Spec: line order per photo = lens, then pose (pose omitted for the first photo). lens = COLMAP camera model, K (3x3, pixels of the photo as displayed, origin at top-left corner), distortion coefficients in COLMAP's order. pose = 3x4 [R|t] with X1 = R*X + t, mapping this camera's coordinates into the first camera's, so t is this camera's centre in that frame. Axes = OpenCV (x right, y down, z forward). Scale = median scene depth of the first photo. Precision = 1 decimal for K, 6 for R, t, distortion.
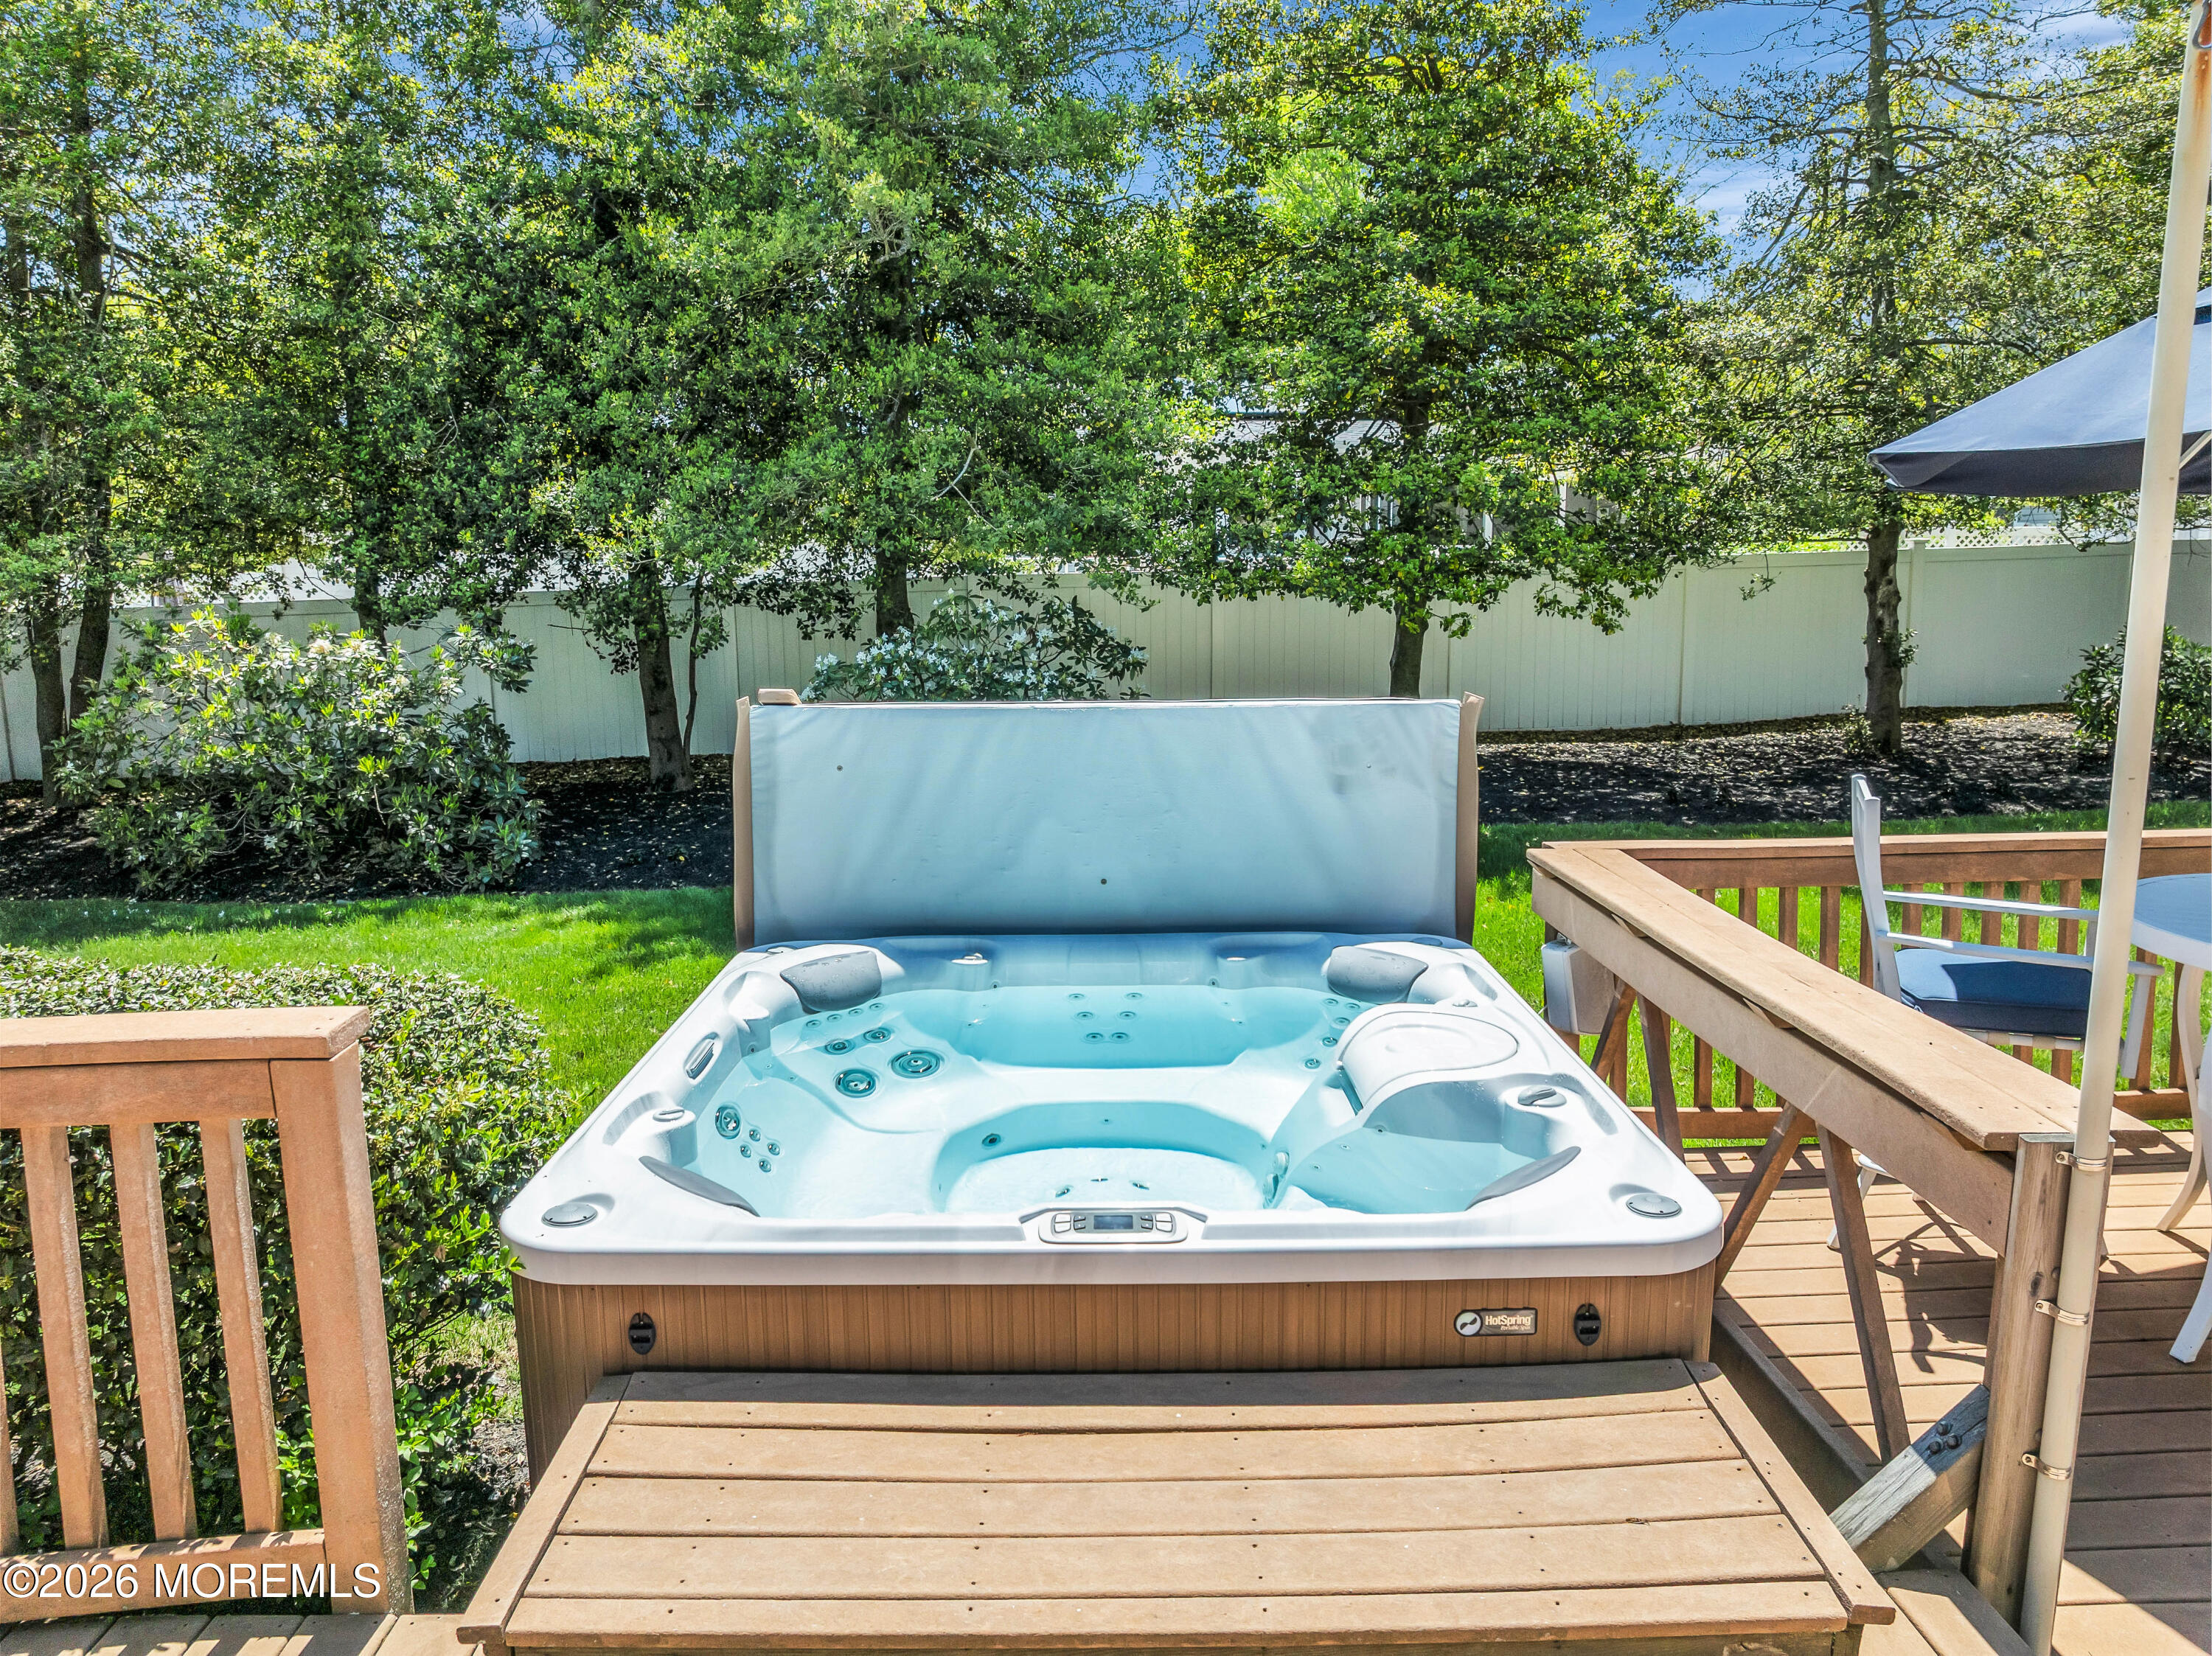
lens RADIAL K [[1549.5, 0, 1107.6], [0, 1549.5, 822.2], [0, 0, 1]] dist [-0.035059, 0.002201]
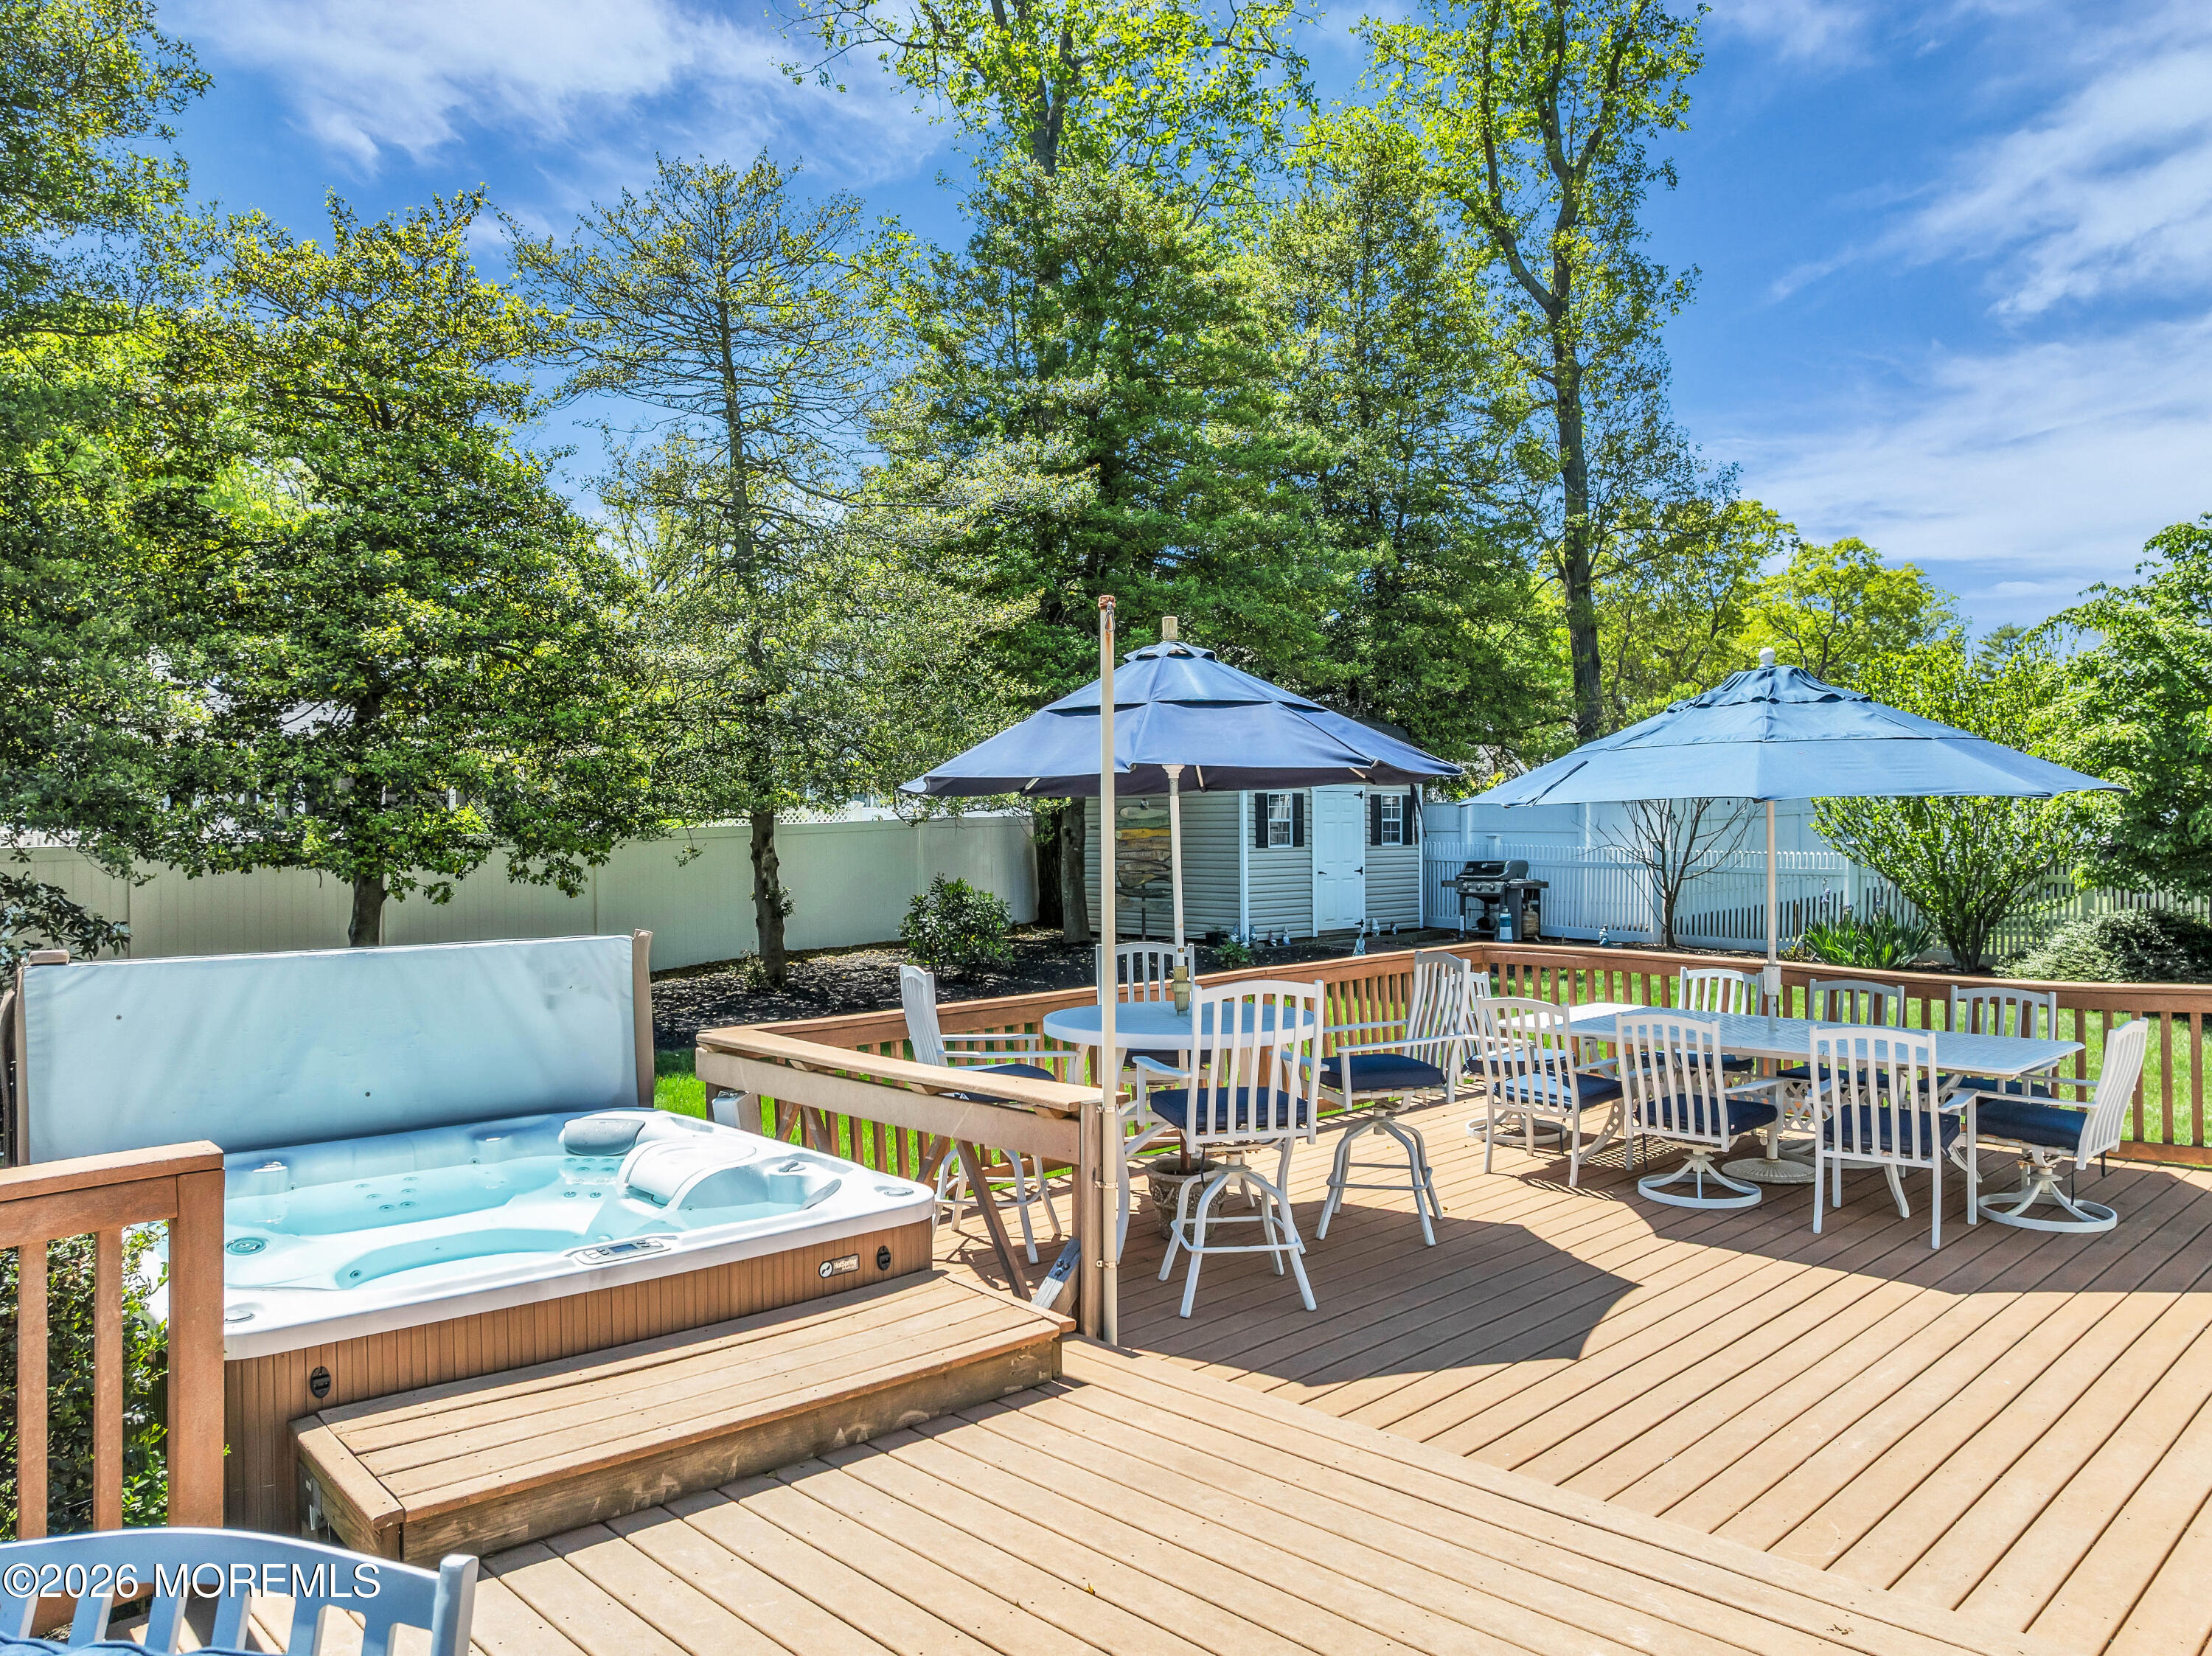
lens RADIAL K [[1552.8, 0, 1091.0], [0, 1552.8, 818.5], [0, 0, 1]] dist [-0.034343, -0.029990]
pose [[0.745703, 0.006574, 0.666246, -0.163842], [0.111974, 0.984493, -0.135042, 0.021912], [-0.656802, 0.175303, 0.733403, -0.129951]]
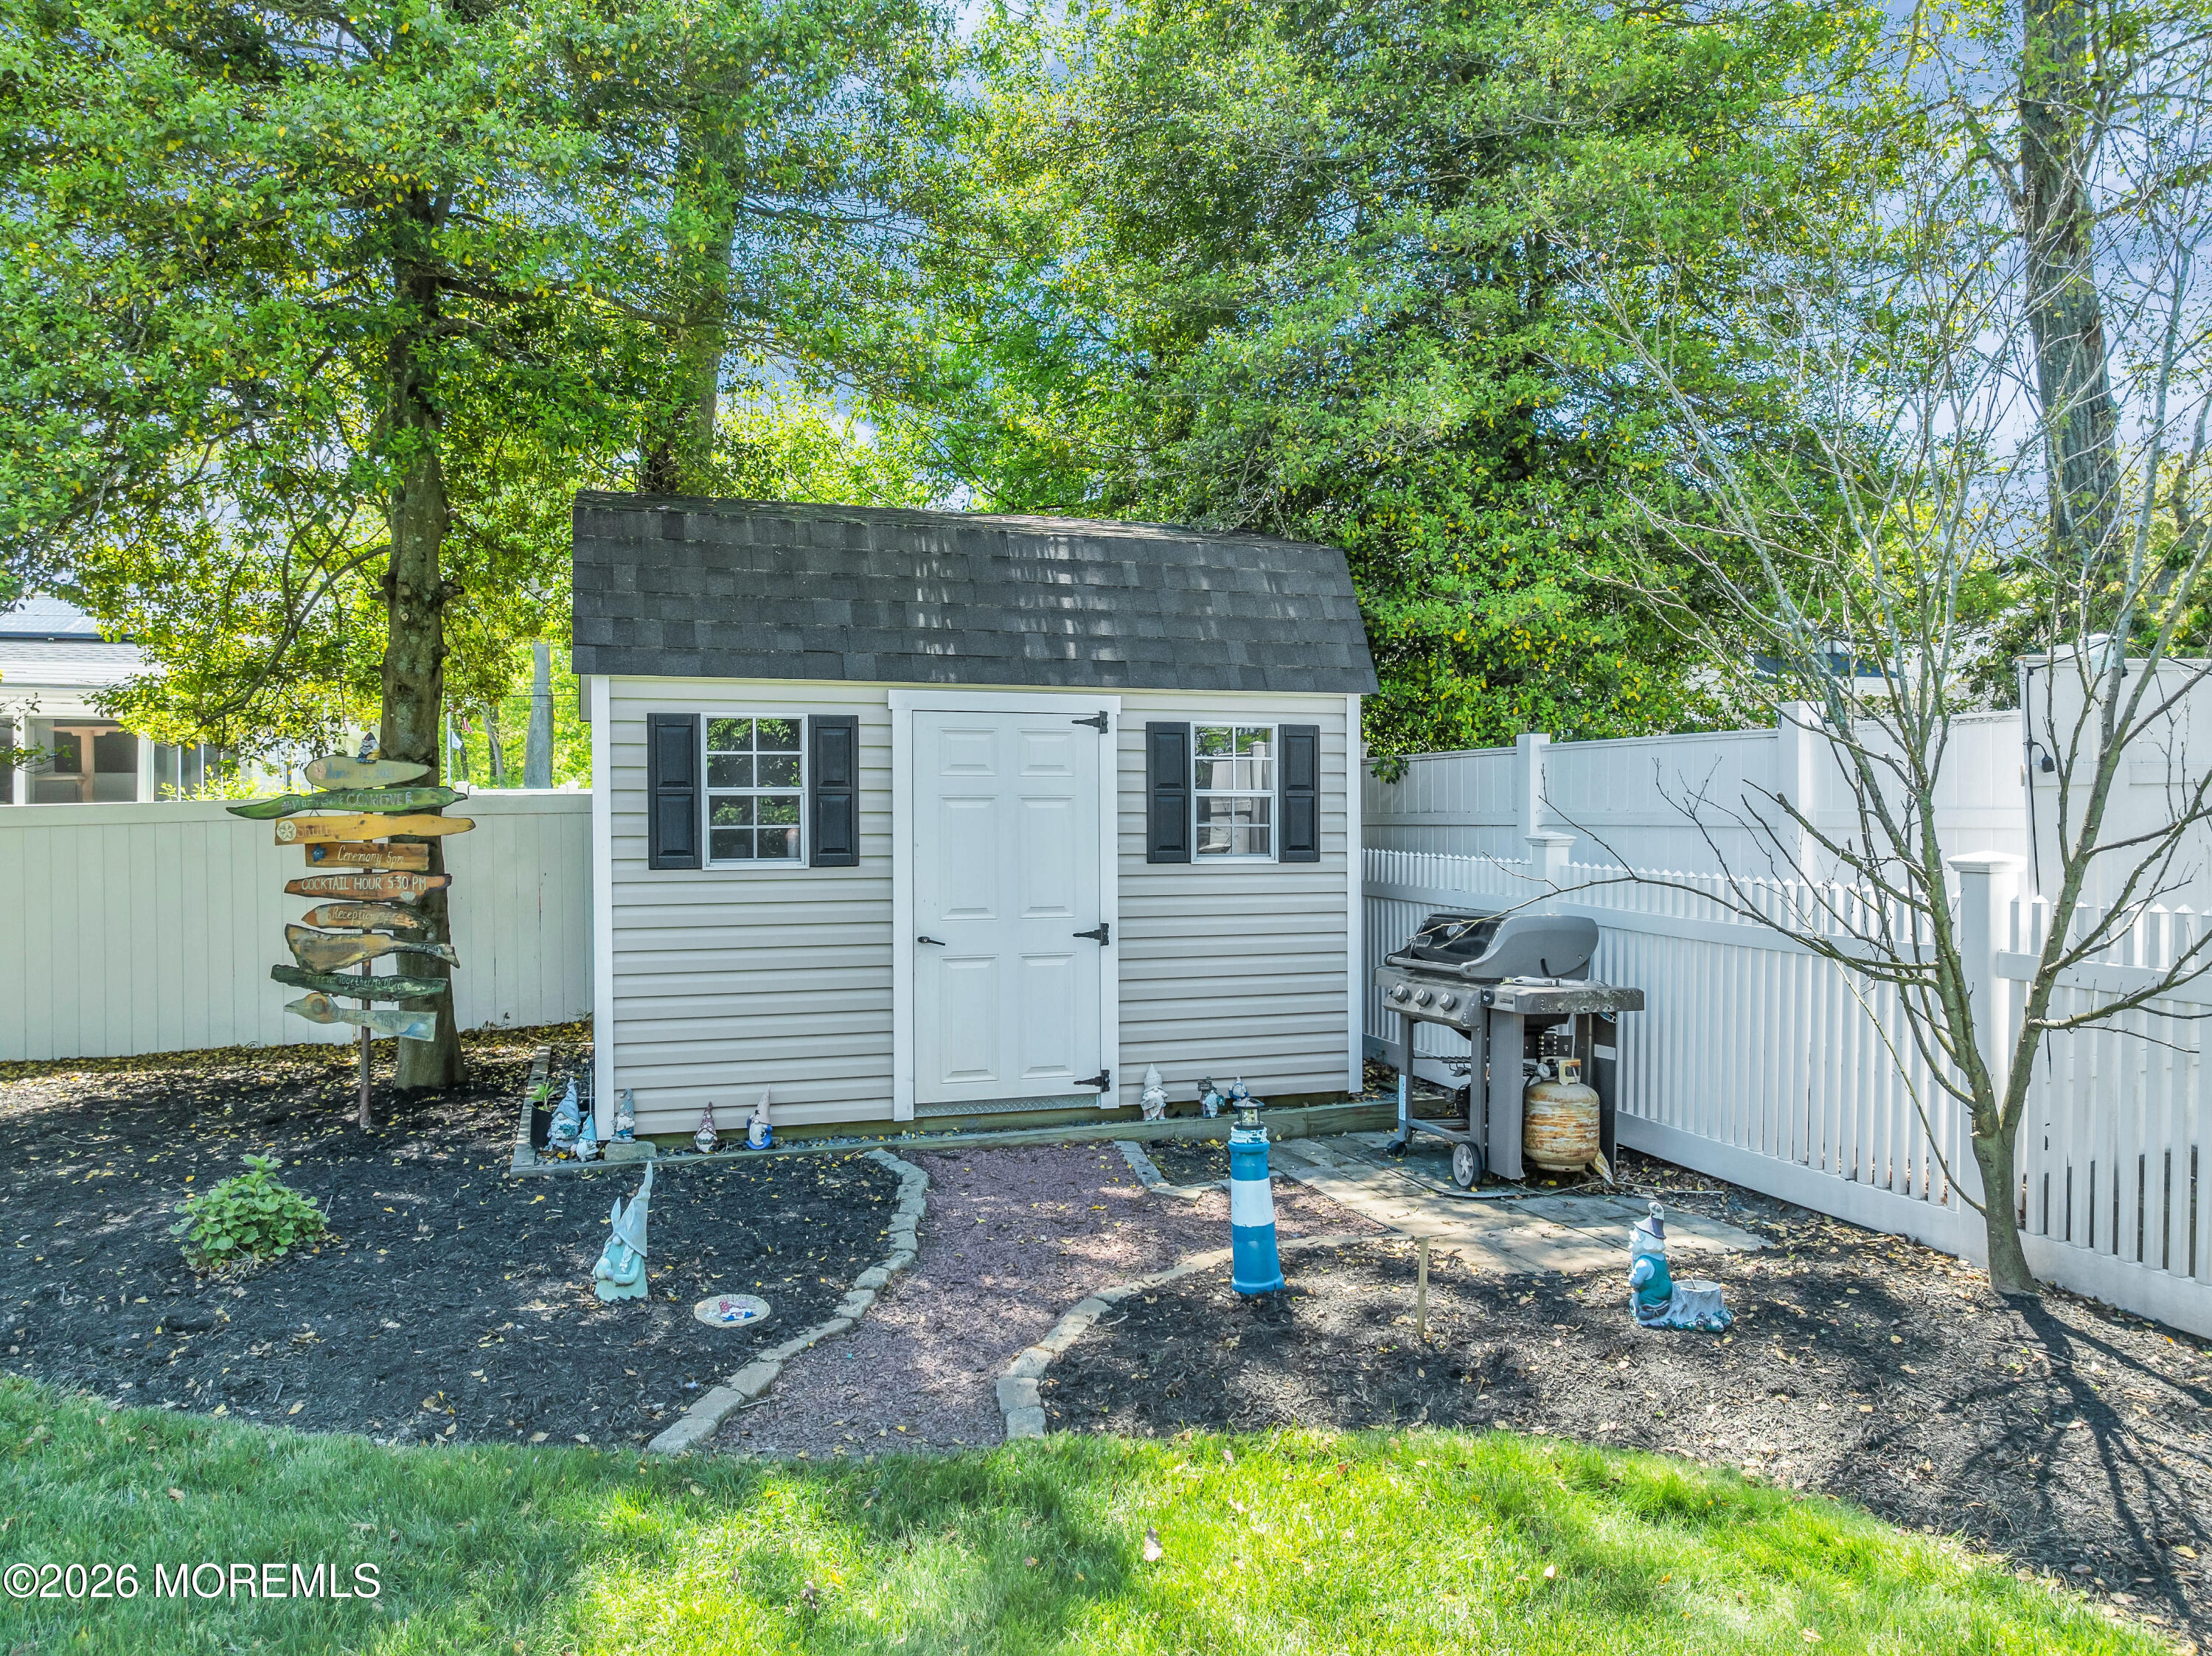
lens RADIAL K [[1549.5, 0, 1107.6], [0, 1549.5, 822.2], [0, 0, 1]] dist [-0.035059, 0.002201]
pose [[0.954382, 0.004883, 0.298547, 1.087594], [0.044407, 0.986425, -0.158092, -0.070932], [-0.295266, 0.164138, 0.941210, 0.386219]]
